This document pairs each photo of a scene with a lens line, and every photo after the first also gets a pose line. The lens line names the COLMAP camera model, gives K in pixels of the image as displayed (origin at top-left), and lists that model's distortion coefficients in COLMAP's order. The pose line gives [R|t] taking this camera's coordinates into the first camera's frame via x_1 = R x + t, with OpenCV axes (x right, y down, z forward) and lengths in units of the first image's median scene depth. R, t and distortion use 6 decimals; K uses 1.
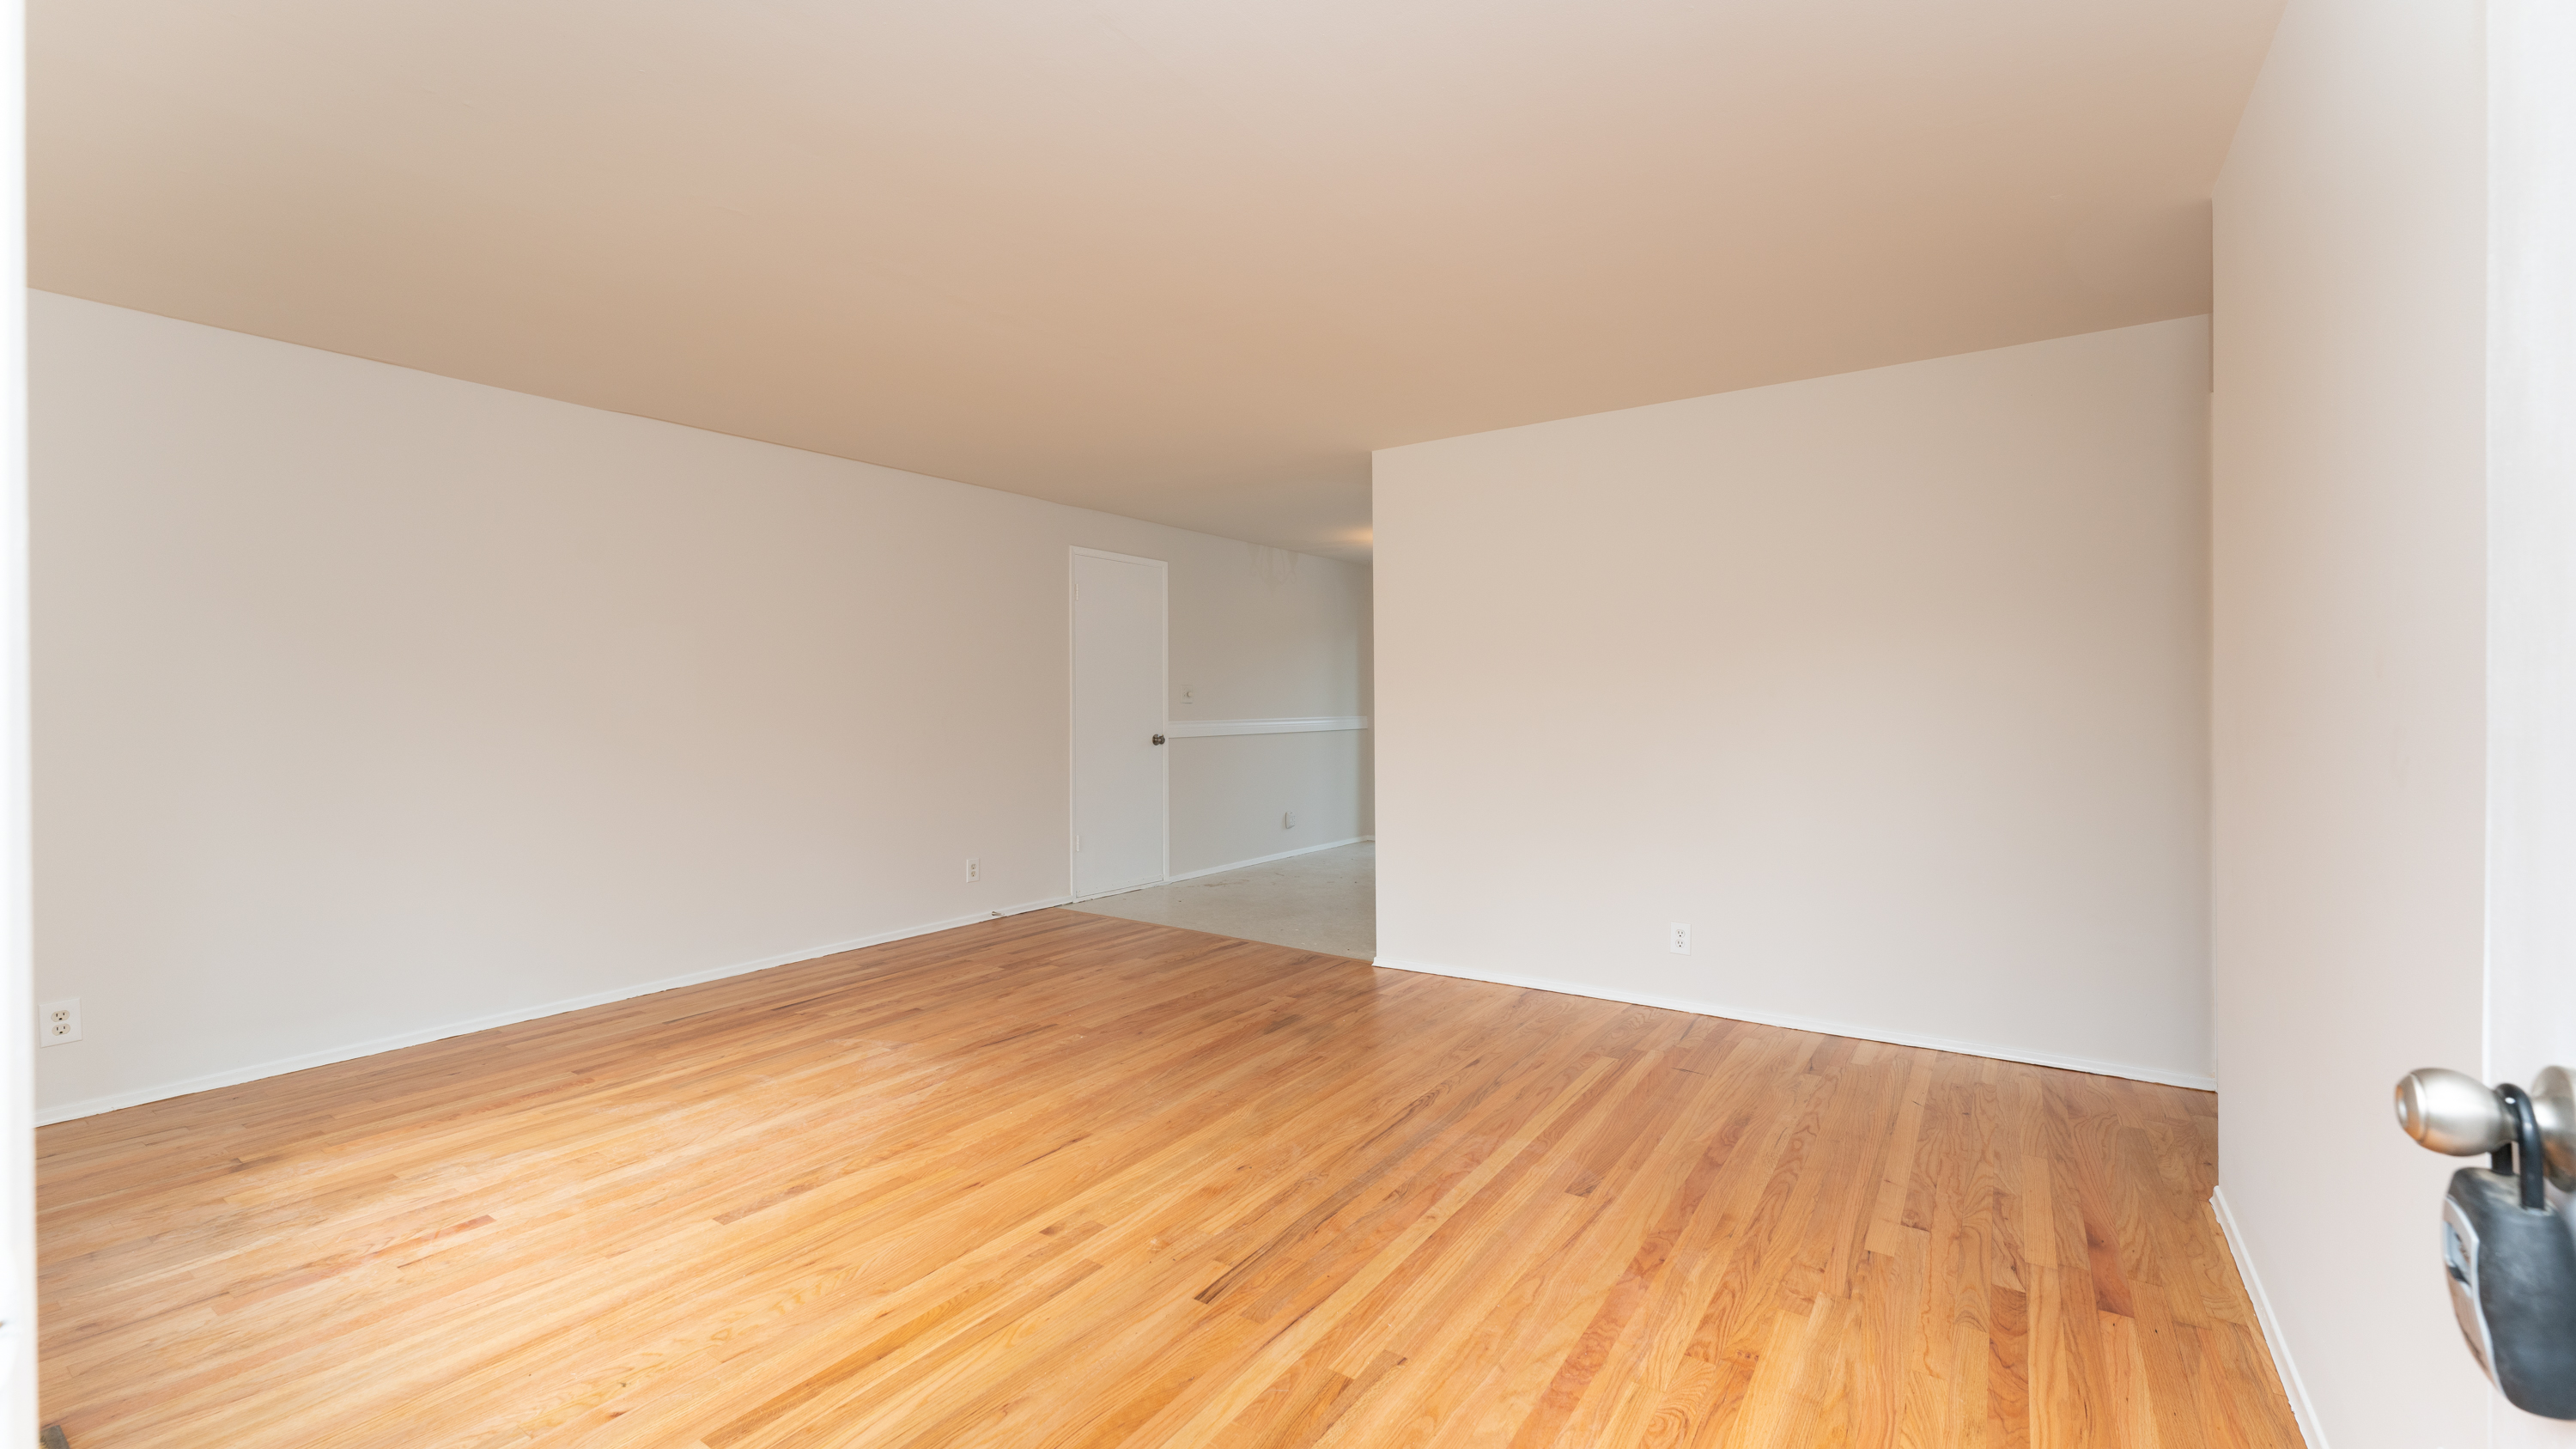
lens RADIAL K [[1035.7, 0, 1288.0], [0, 1035.7, 724.5], [0, 0, 1]] dist [0.000319, -0.000040]
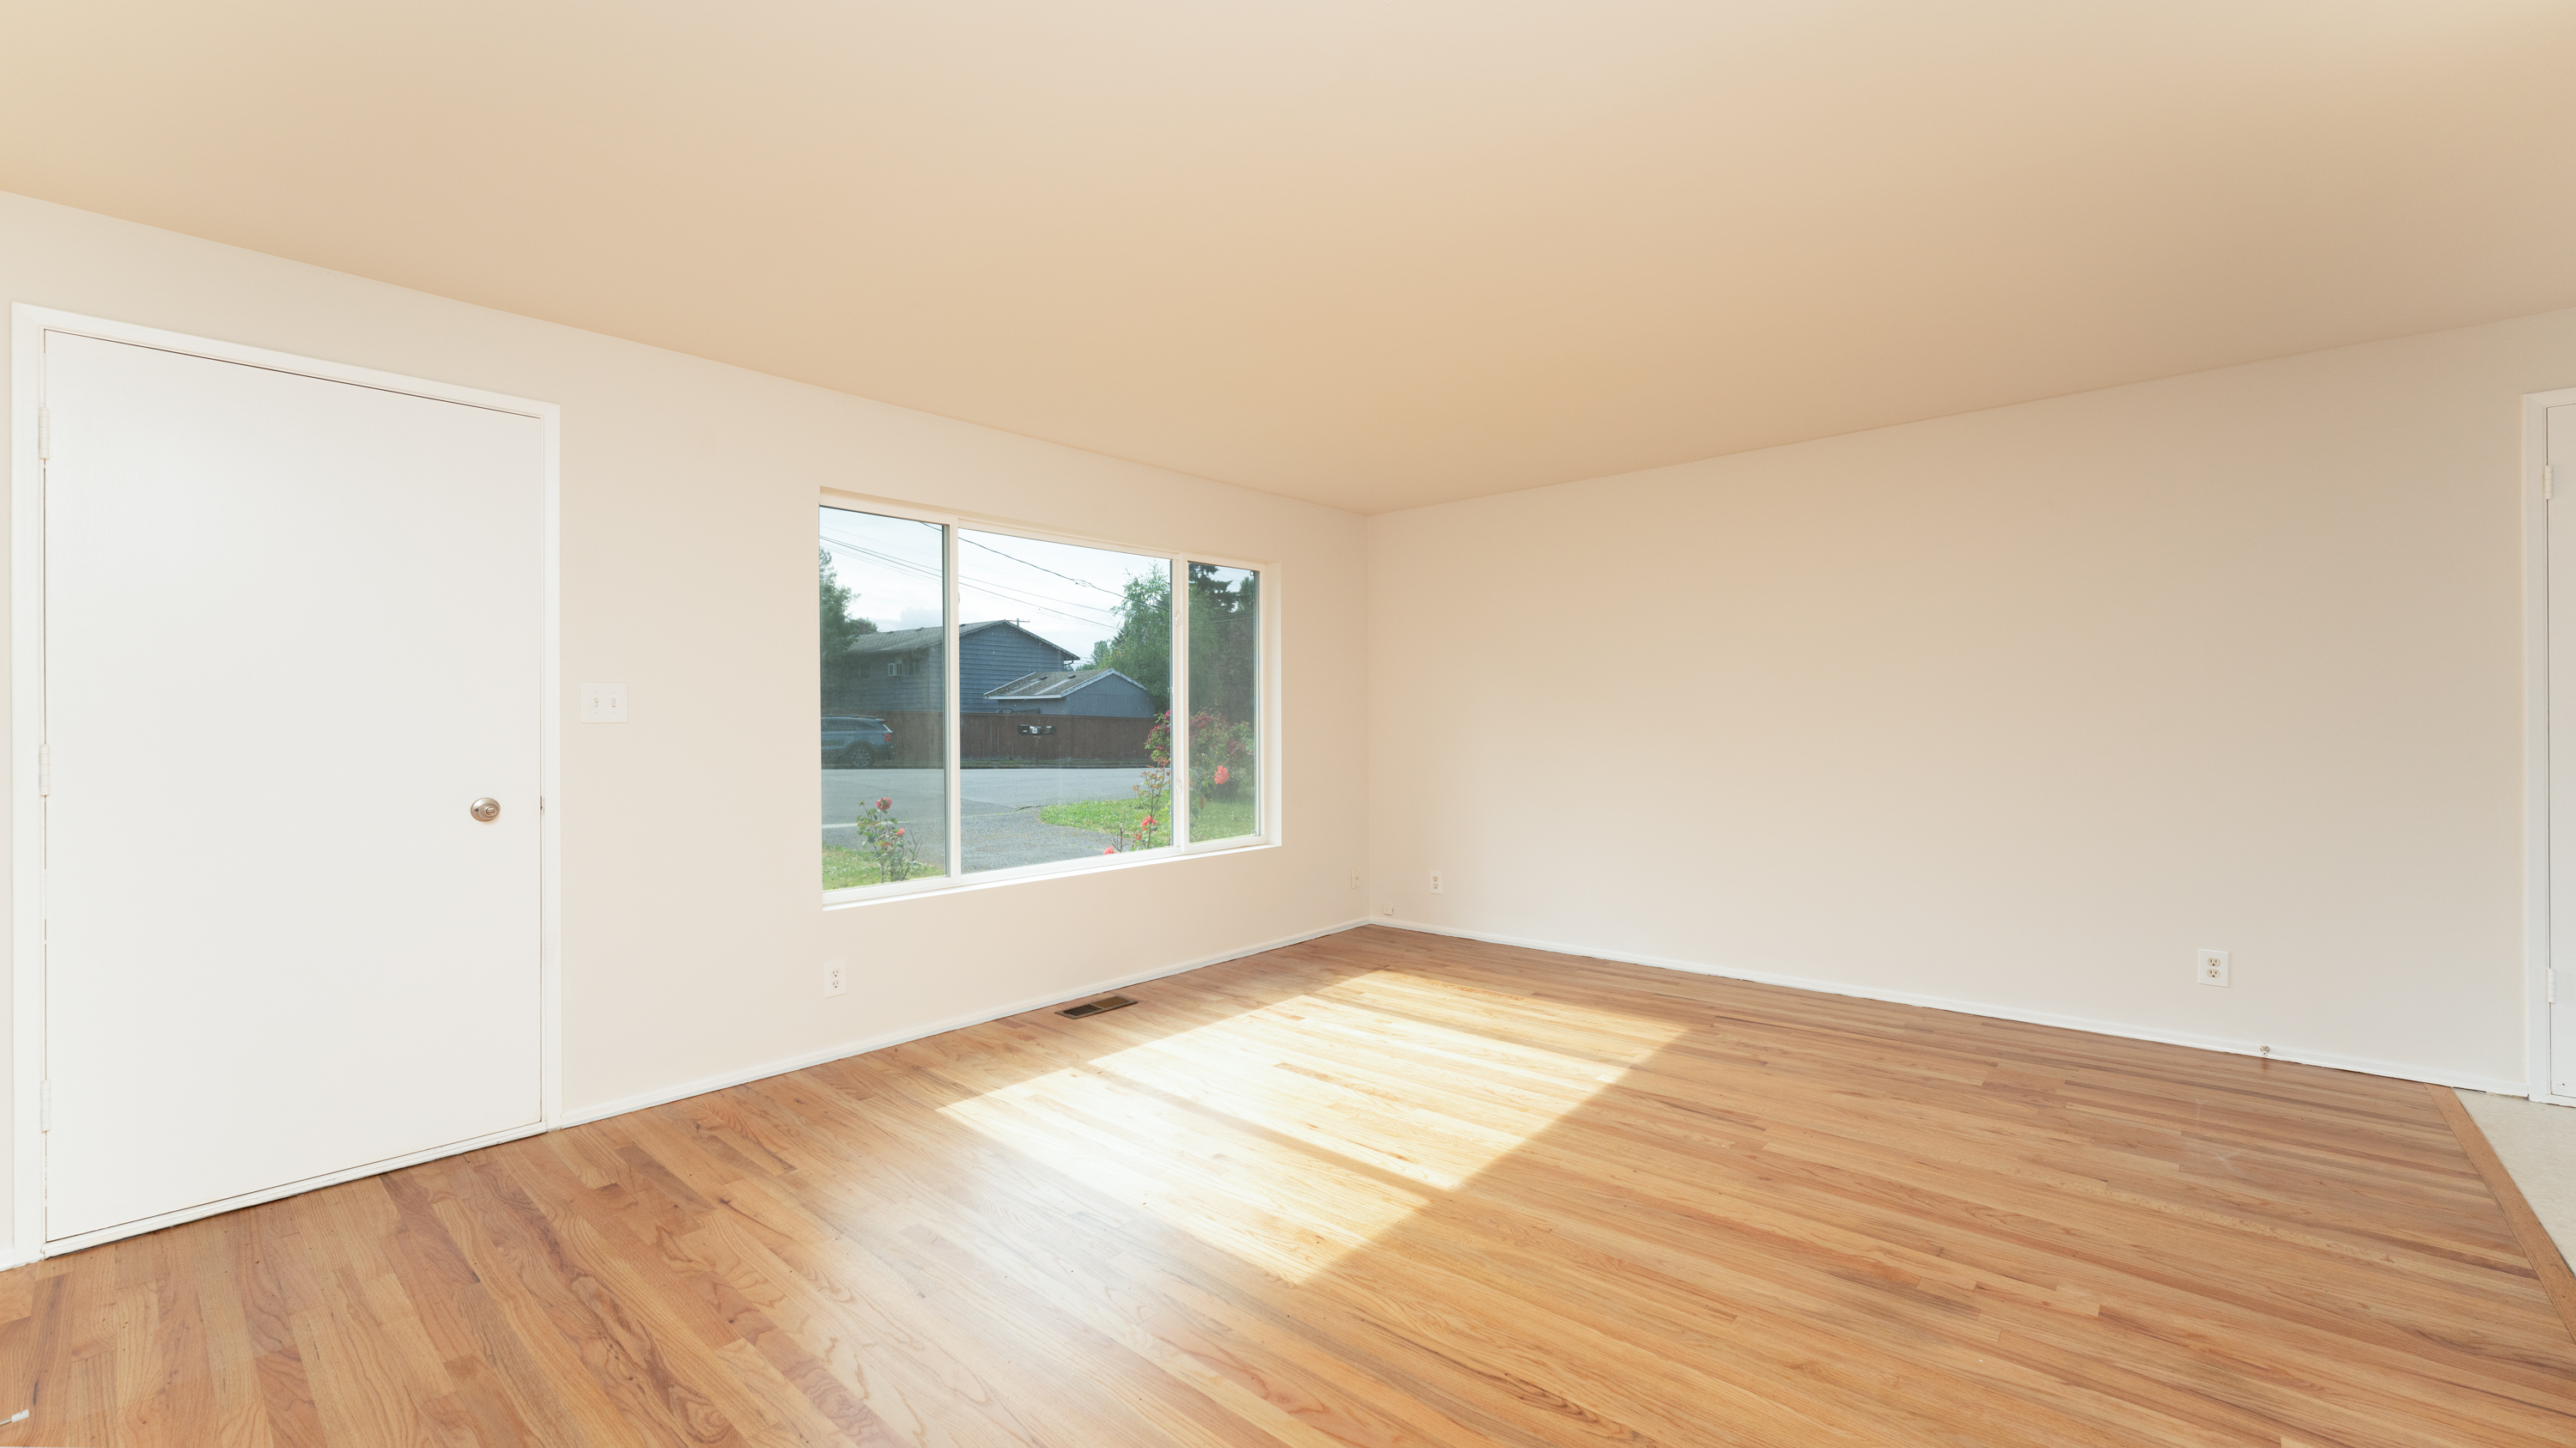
lens RADIAL K [[1035.7, 0, 1288.0], [0, 1035.7, 724.0], [0, 0, 1]] dist [0.000319, -0.000040]
pose [[-0.114366, 0.009049, -0.993398, 0.611806], [-0.008846, 0.999910, 0.010127, -0.016688], [0.993399, 0.009946, -0.114275, 0.779562]]
